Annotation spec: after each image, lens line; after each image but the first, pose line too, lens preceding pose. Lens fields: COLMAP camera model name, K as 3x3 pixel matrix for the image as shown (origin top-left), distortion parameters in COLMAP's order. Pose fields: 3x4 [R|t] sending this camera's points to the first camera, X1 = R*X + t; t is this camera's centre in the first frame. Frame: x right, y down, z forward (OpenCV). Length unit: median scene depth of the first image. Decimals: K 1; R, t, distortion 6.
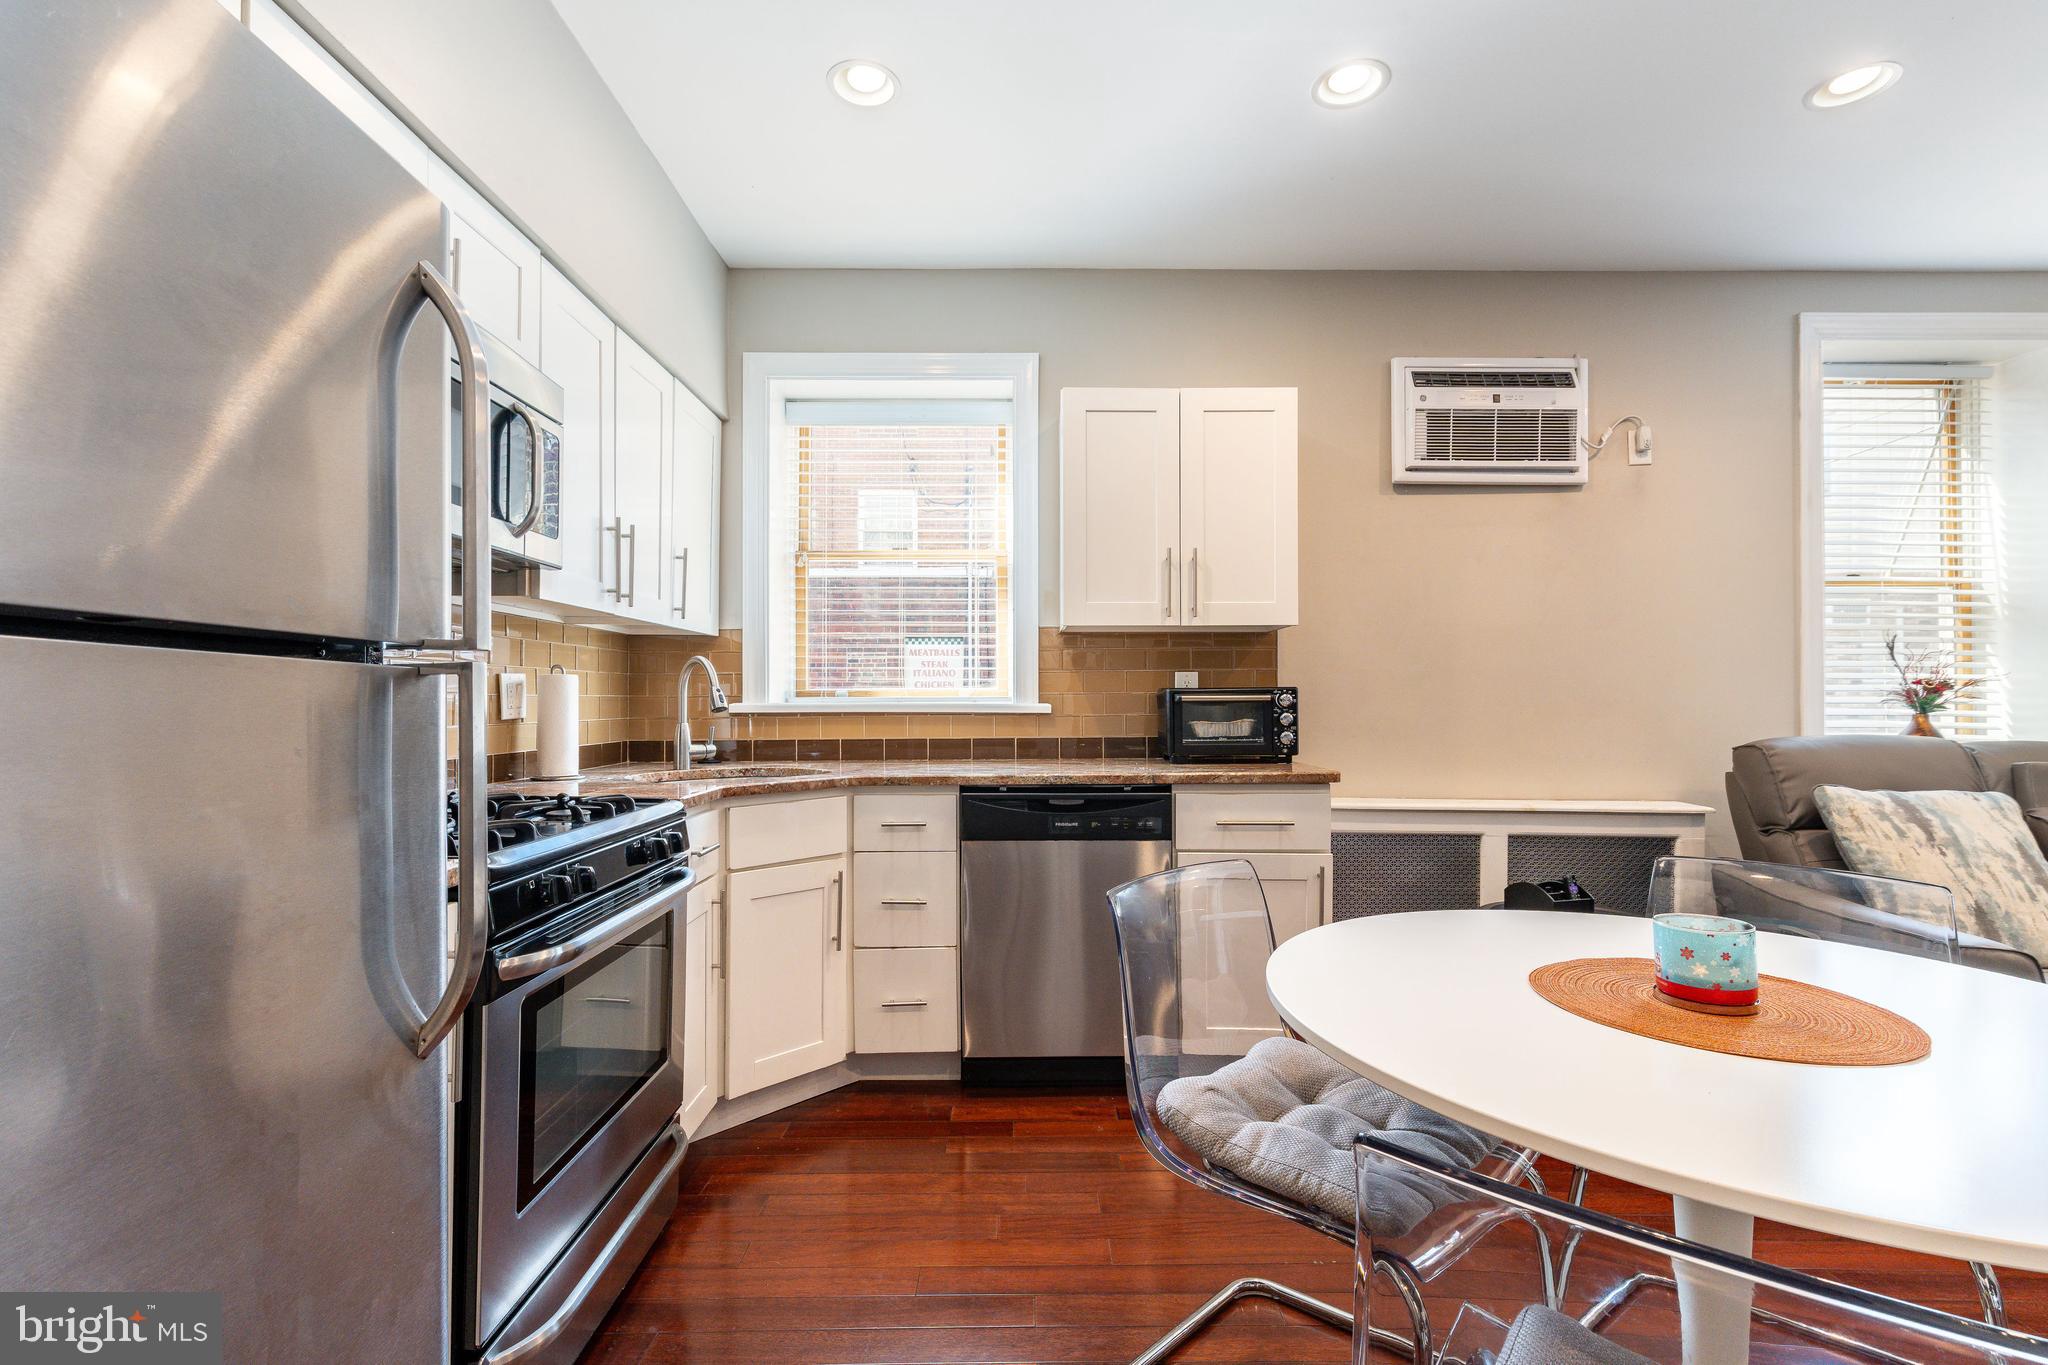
lens RADIAL K [[922.8, 0, 1018.8], [0, 922.8, 688.0], [0, 0, 1]] dist [0.013394, -0.002017]
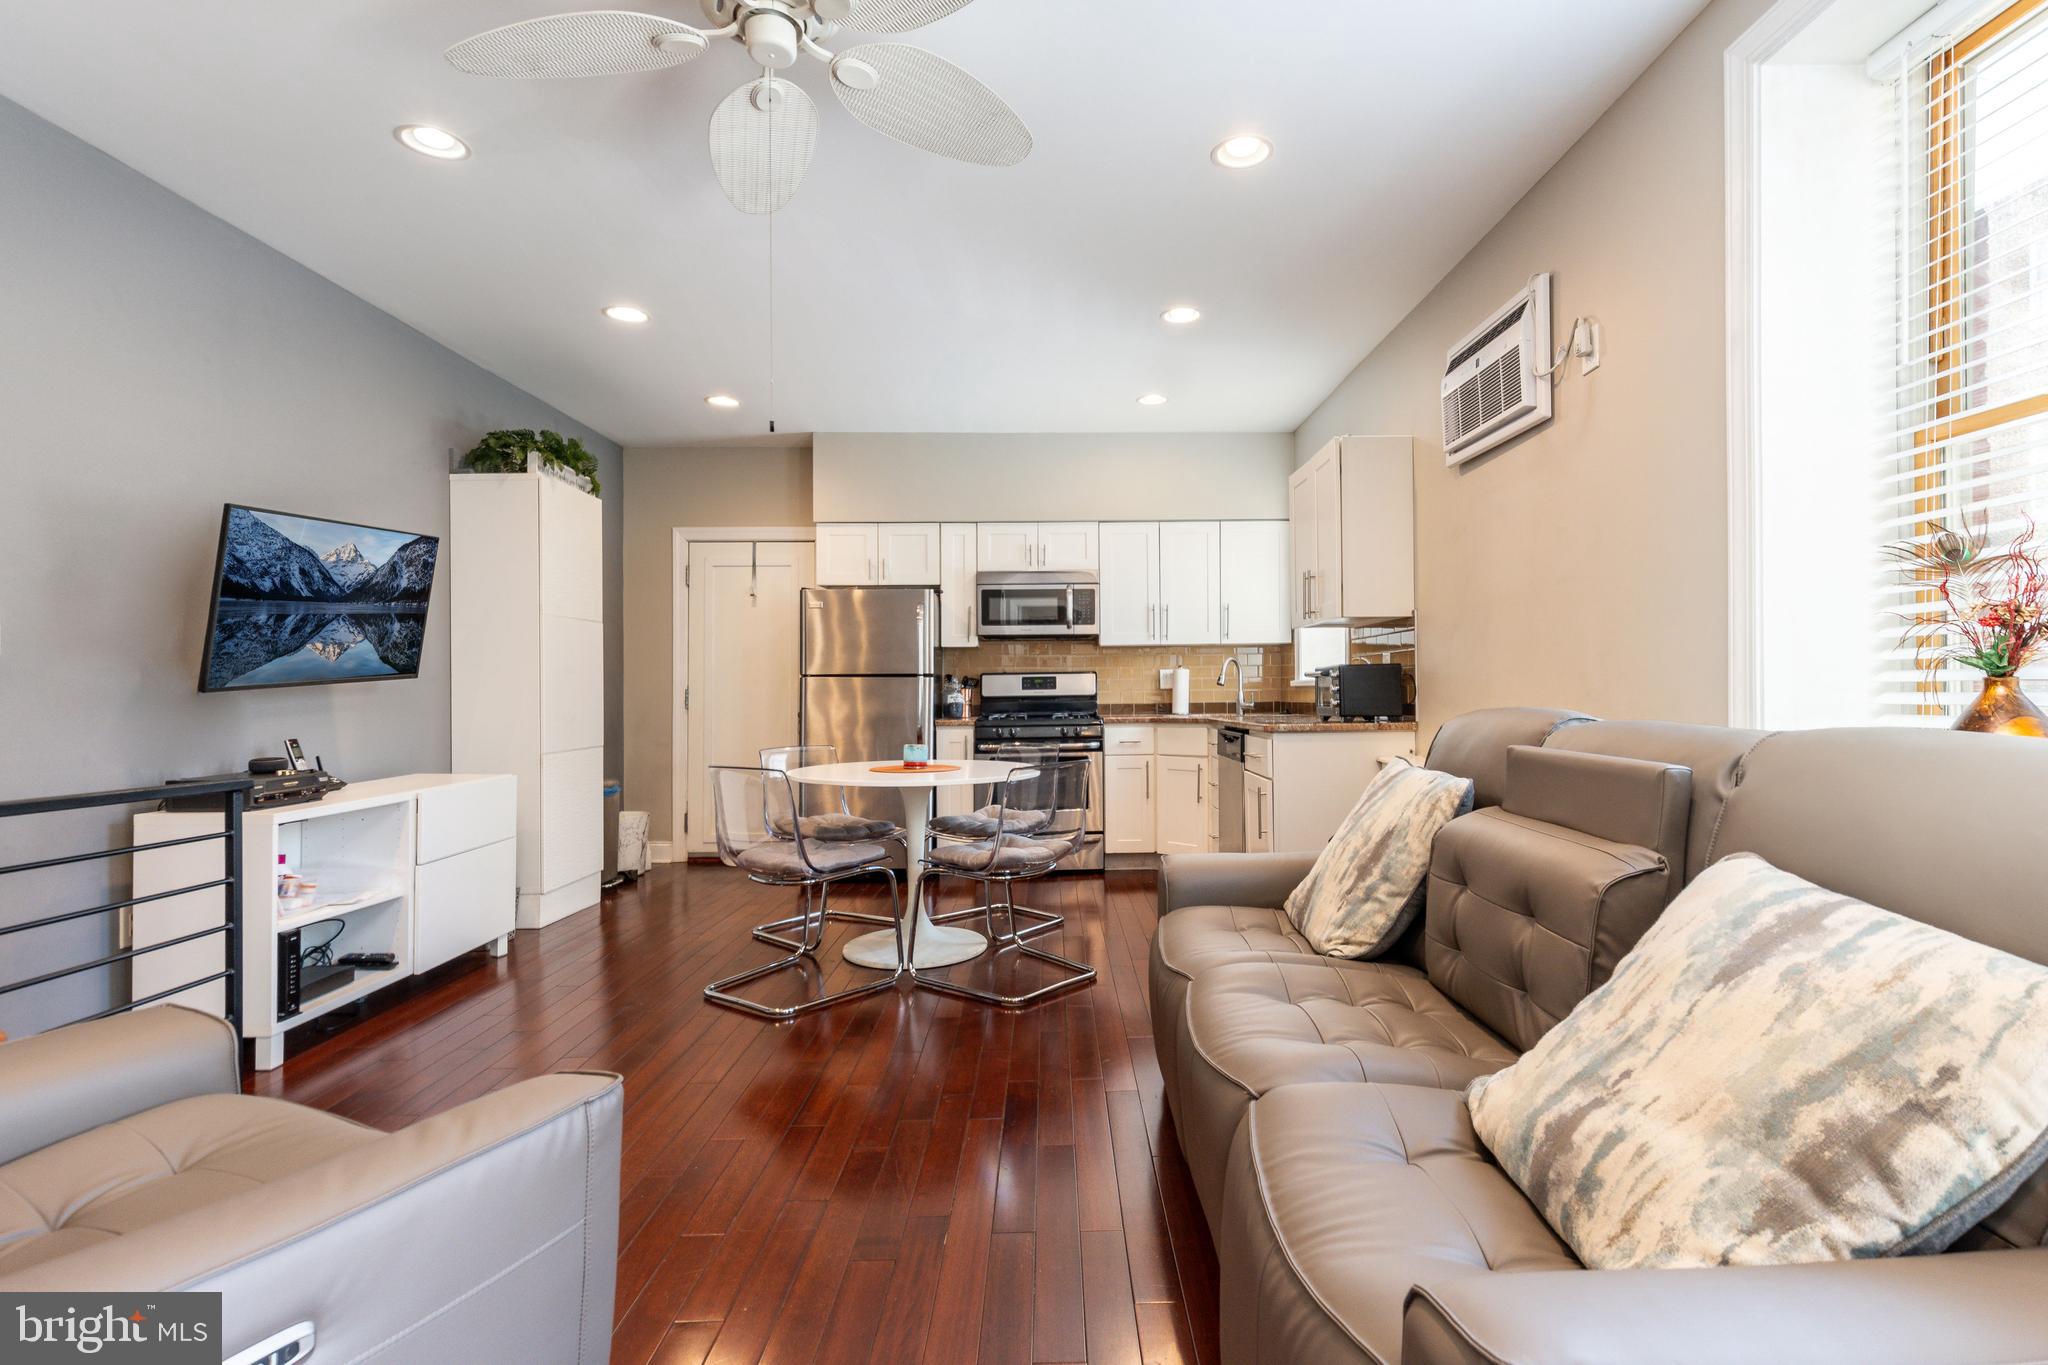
lens RADIAL K [[922.8, 0, 1034.5], [0, 922.8, 677.0], [0, 0, 1]] dist [0.013394, -0.002017]
pose [[-0.002468, -0.010149, -0.999945, 1.491281], [0.021993, 0.999706, -0.010201, 0.015713], [0.999755, -0.022017, -0.002244, 0.520562]]
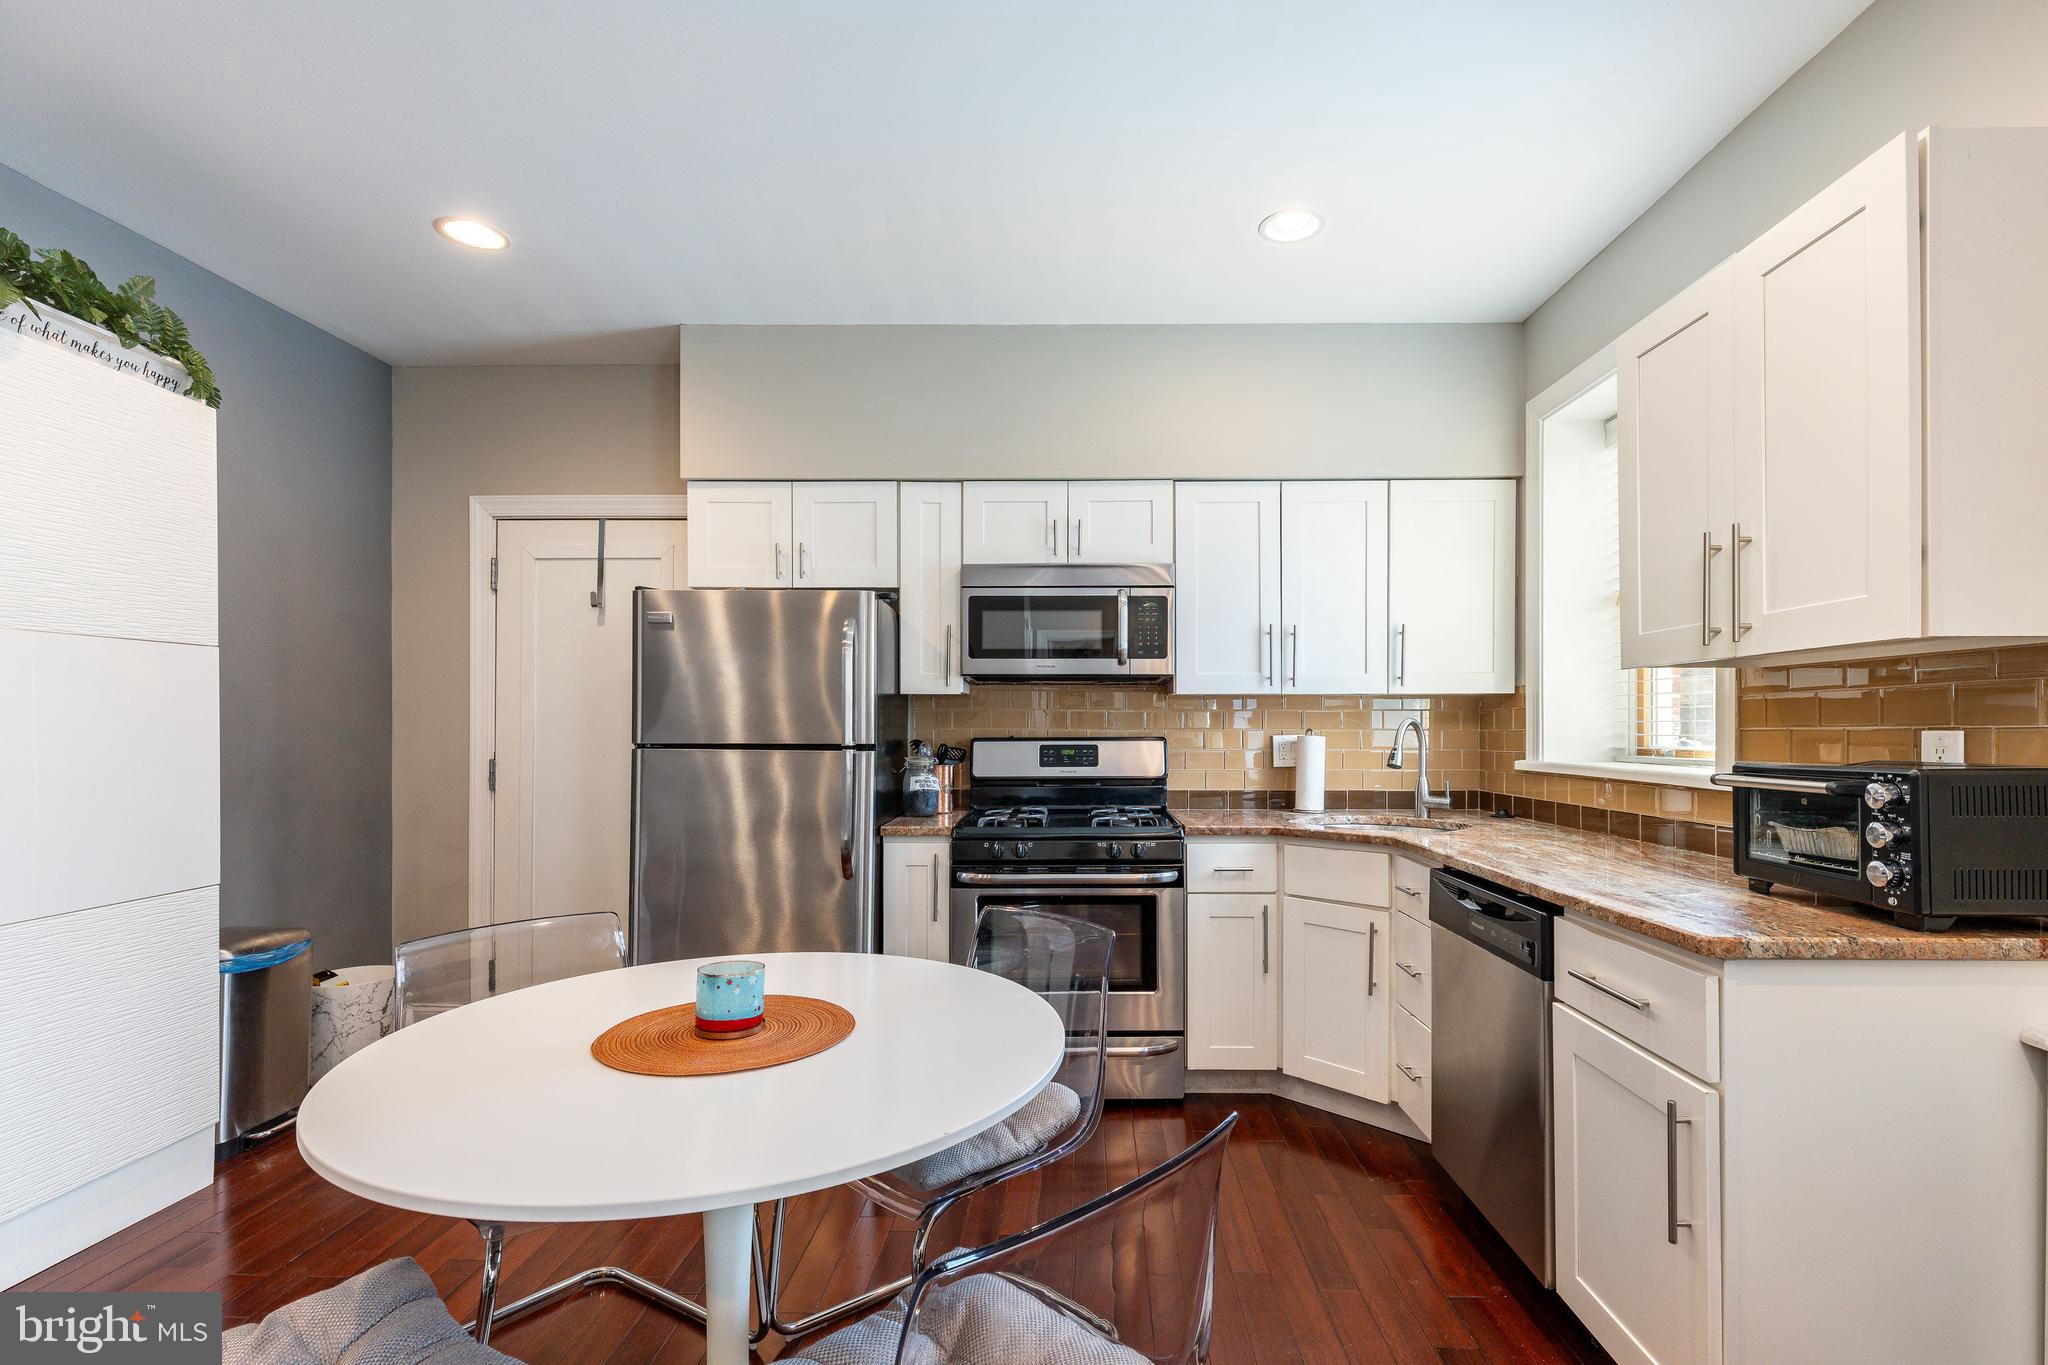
lens RADIAL K [[922.8, 0, 1042.9], [0, 922.8, 719.8], [0, 0, 1]] dist [0.013394, -0.002017]
pose [[-0.032581, -0.008117, -0.999436, 0.721103], [0.014379, 0.999860, -0.008589, -0.026341], [0.999366, -0.014650, -0.032460, 0.531080]]
